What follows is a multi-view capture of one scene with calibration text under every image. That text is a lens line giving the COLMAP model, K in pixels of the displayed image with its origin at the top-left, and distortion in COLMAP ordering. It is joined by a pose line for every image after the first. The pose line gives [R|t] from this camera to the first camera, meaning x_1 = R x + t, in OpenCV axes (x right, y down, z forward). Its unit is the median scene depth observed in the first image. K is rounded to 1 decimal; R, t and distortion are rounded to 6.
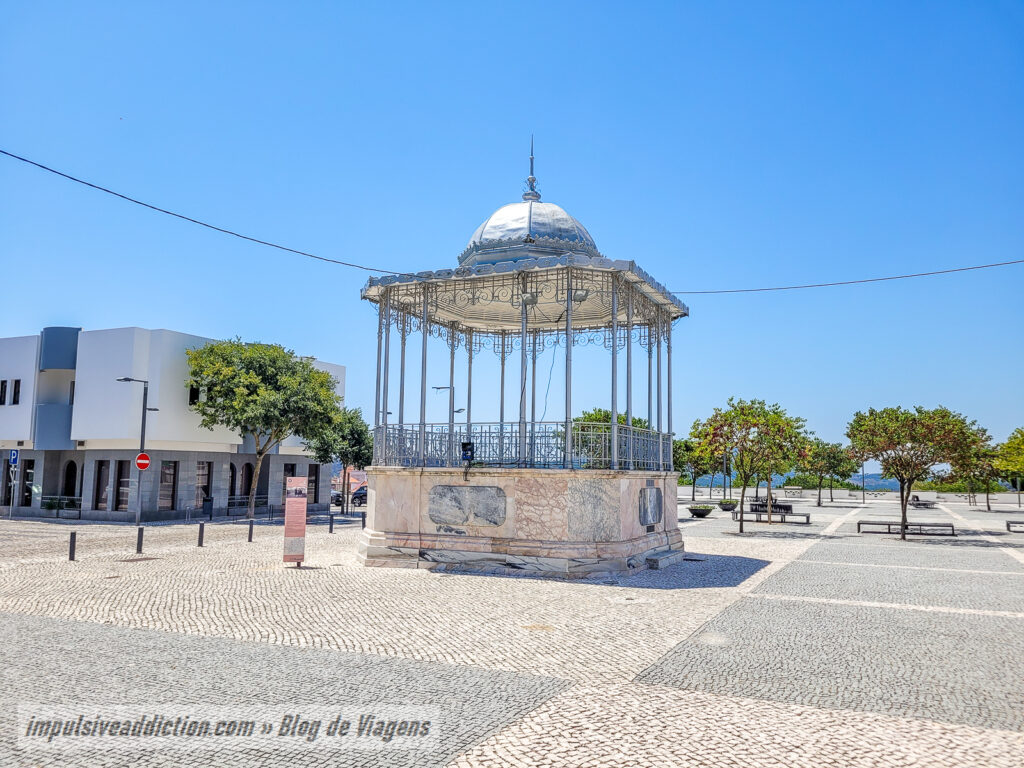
lens RADIAL K [[782.7, 0, 508.6], [0, 782.7, 388.8], [0, 0, 1]] dist [0.046291, -0.001417]
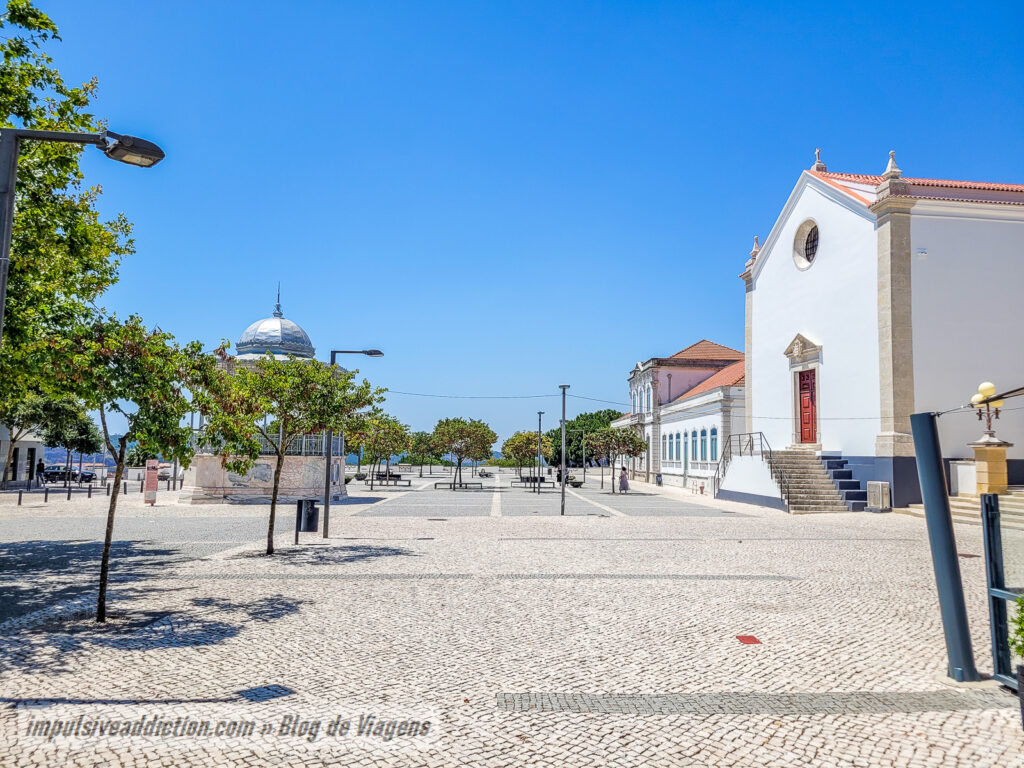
lens RADIAL K [[782.7, 0, 508.6], [0, 782.7, 388.8], [0, 0, 1]] dist [0.046291, -0.001417]
pose [[0.891543, 0.040500, 0.451123, -0.189204], [-0.052768, 0.998499, 0.014643, -0.068718], [-0.449853, -0.036859, 0.892342, -0.565270]]
